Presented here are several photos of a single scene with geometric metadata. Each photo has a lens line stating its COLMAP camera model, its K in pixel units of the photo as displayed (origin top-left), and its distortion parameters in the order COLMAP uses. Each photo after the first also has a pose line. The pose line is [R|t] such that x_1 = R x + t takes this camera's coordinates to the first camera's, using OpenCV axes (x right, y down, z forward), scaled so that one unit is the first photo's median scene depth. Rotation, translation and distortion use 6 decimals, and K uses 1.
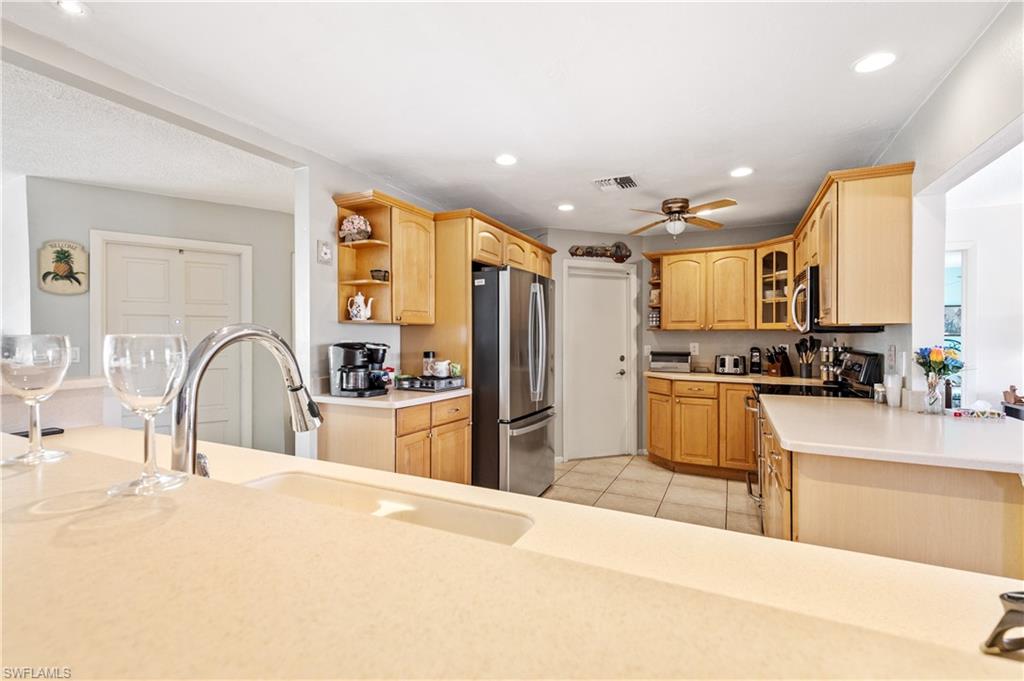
lens RADIAL K [[459.1, 0, 506.0], [0, 459.1, 338.9], [0, 0, 1]] dist [0.006911, -0.001561]
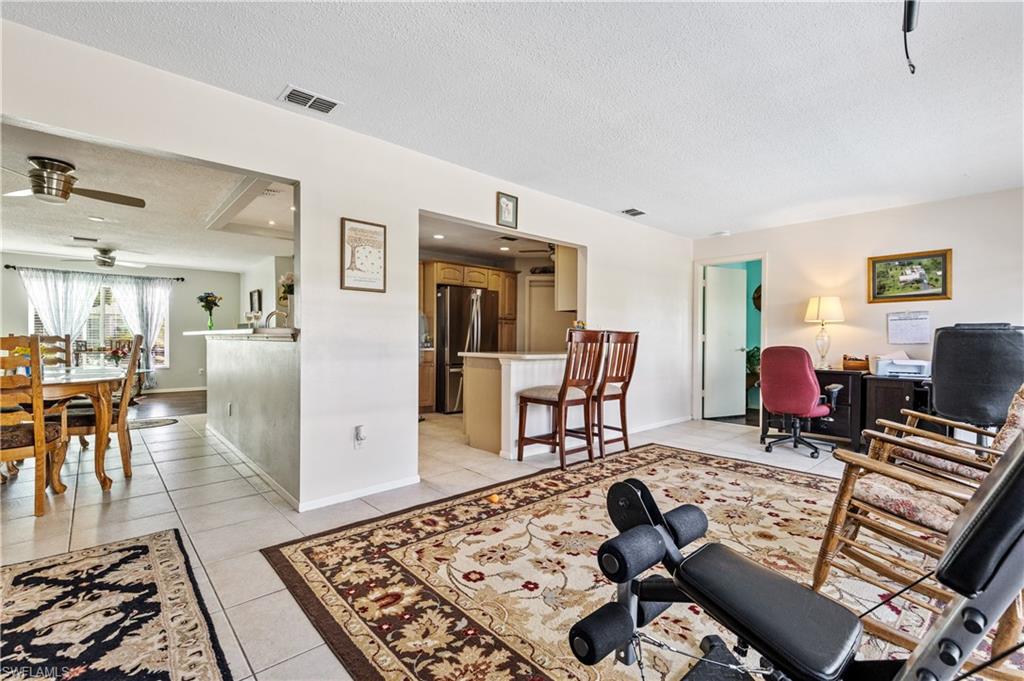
lens RADIAL K [[459.1, 0, 508.2], [0, 459.1, 332.0], [0, 0, 1]] dist [0.006911, -0.001561]
pose [[0.927867, -0.001818, -0.372907, 0.894751], [-0.004965, 0.999839, -0.017229, 0.066270], [0.372878, 0.017838, 0.927709, -0.686540]]
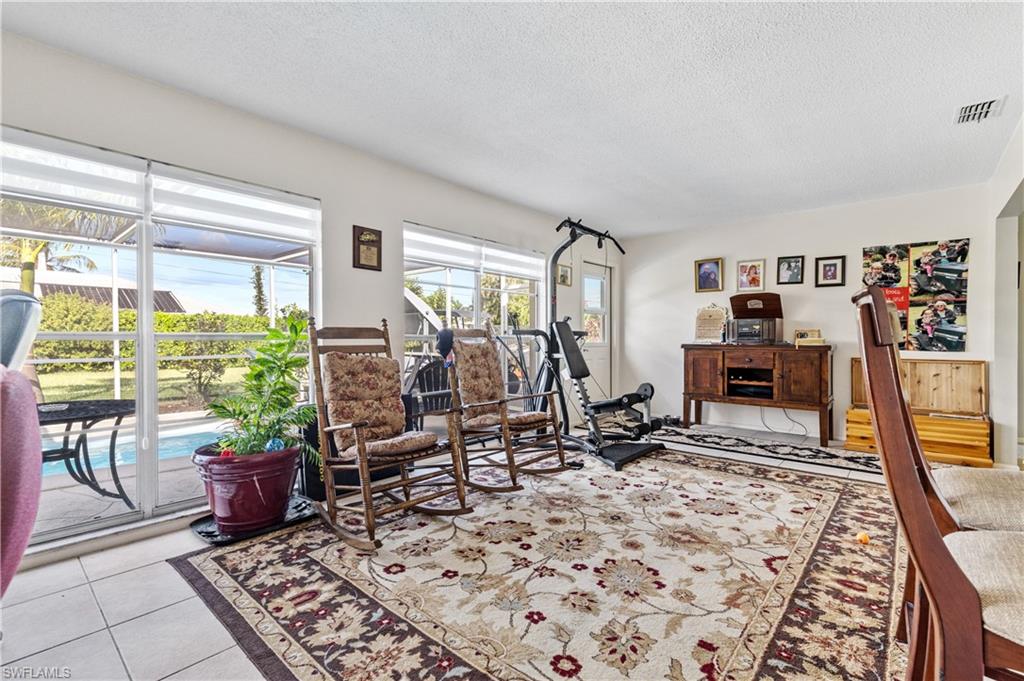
lens RADIAL K [[459.1, 0, 519.4], [0, 459.1, 343.7], [0, 0, 1]] dist [0.006911, -0.001561]
pose [[-0.969831, -0.005512, 0.243714, 0.874773], [-0.002329, 0.999908, 0.013345, 0.070835], [-0.243766, 0.012375, -0.969755, 0.842029]]
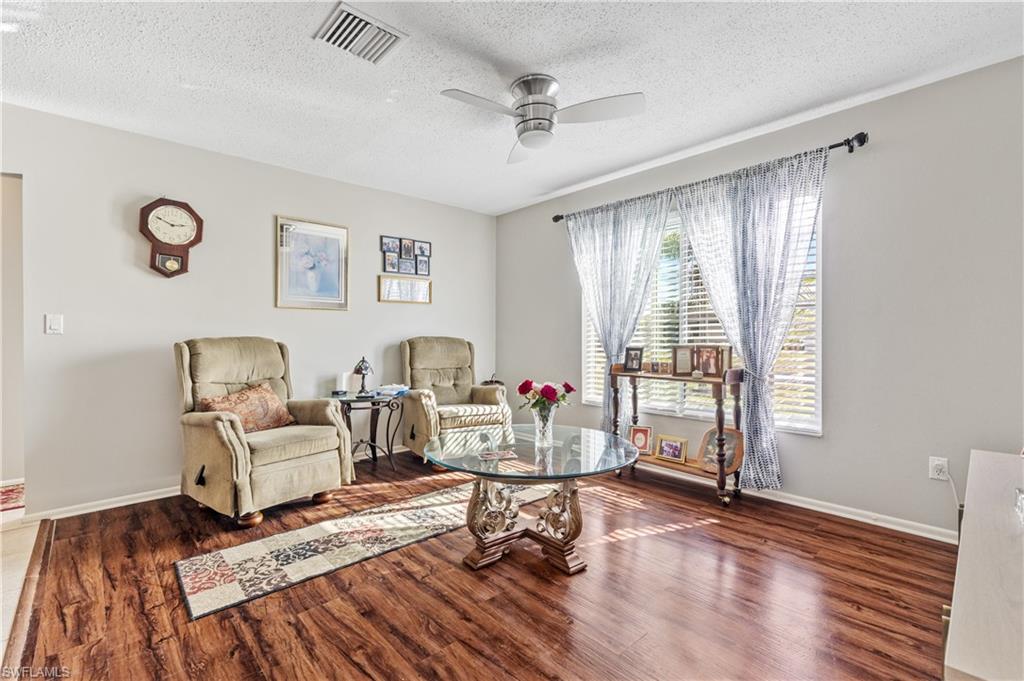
lens RADIAL K [[459.1, 0, 509.8], [0, 459.1, 342.4], [0, 0, 1]] dist [0.006911, -0.001561]
pose [[-0.370226, 0.012560, -0.928857, -0.859816], [0.000267, 0.999910, 0.013414, 0.053605], [0.928942, 0.004718, -0.370196, 0.764065]]
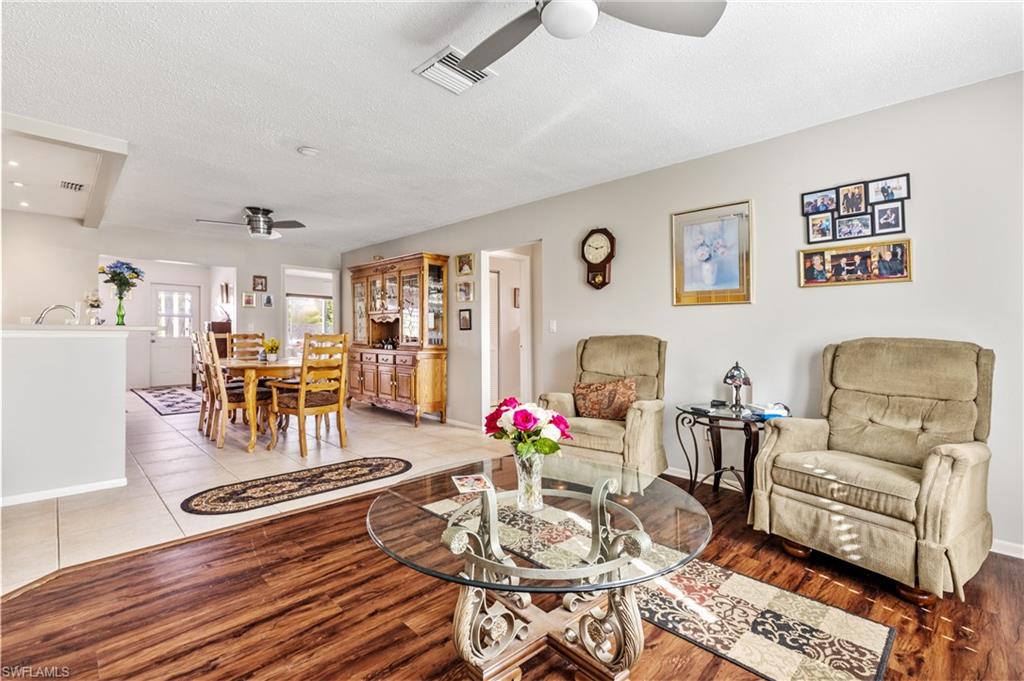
lens RADIAL K [[459.1, 0, 524.8], [0, 459.1, 327.7], [0, 0, 1]] dist [0.006911, -0.001561]
pose [[-0.950702, -0.005922, 0.310051, -1.613596], [-0.011013, 0.999832, -0.014673, 0.056171], [-0.309912, -0.017364, -0.950607, 0.967933]]
